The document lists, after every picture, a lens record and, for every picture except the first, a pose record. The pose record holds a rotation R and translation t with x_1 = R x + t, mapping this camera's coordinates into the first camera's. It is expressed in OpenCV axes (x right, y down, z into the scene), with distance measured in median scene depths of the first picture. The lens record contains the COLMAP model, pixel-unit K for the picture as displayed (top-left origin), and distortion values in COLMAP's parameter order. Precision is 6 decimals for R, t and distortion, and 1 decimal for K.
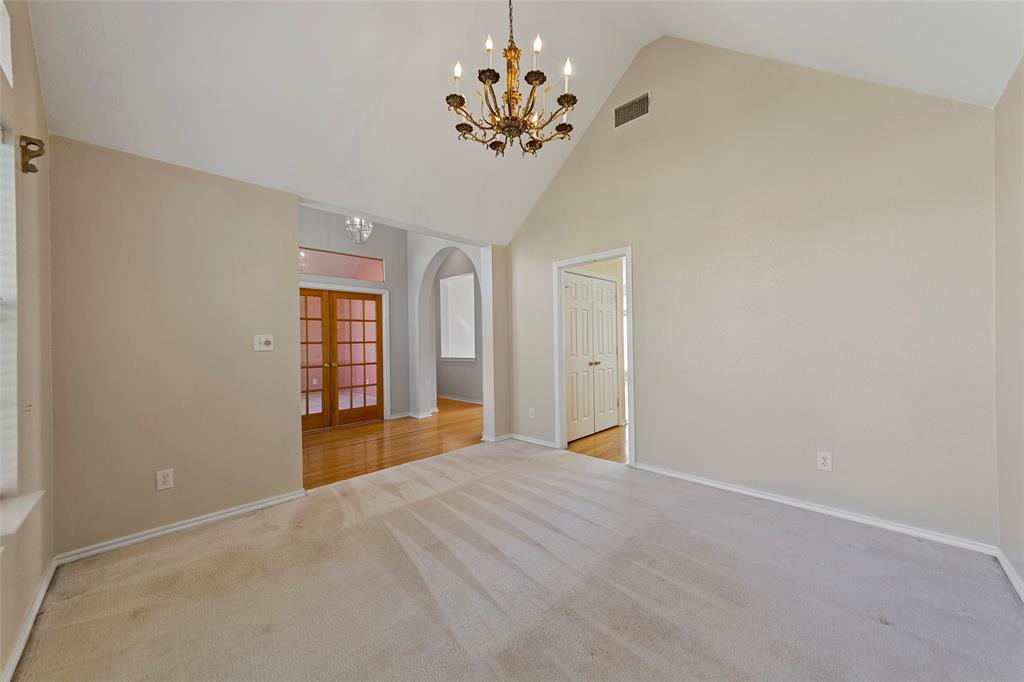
lens RADIAL K [[366.1, 0, 517.2], [0, 366.1, 344.3], [0, 0, 1]] dist [0.002375, -0.001397]
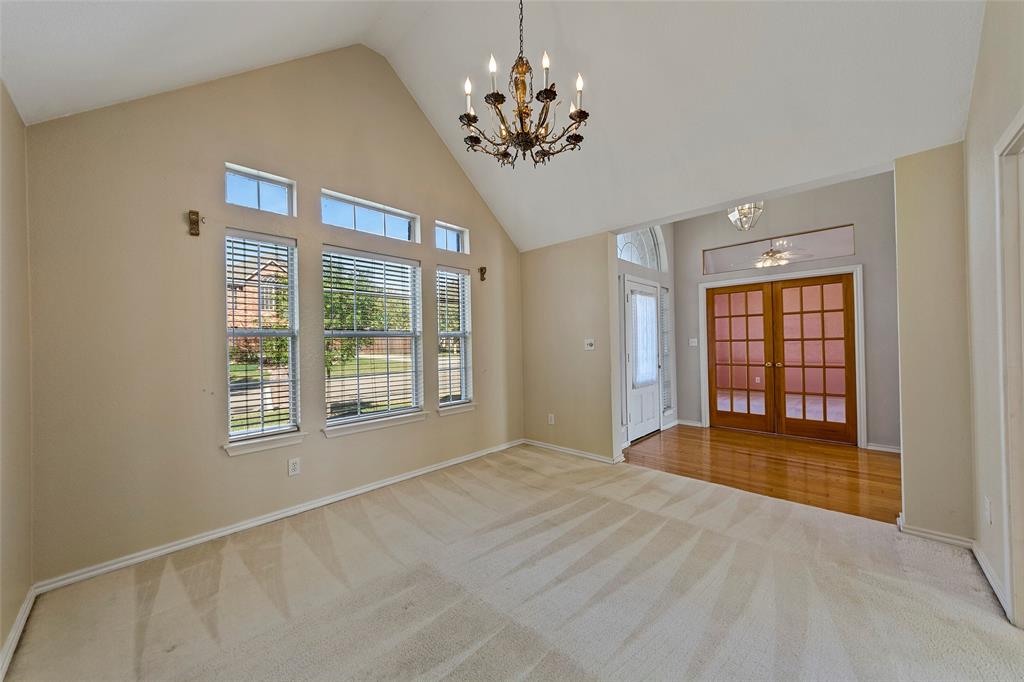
lens RADIAL K [[366.1, 0, 517.5], [0, 366.1, 336.1], [0, 0, 1]] dist [0.002375, -0.001397]
pose [[0.017202, -0.002195, -0.999850, 0.597036], [0.011974, 0.999926, -0.001989, -0.029947], [0.999780, -0.011938, 0.017227, 0.560438]]
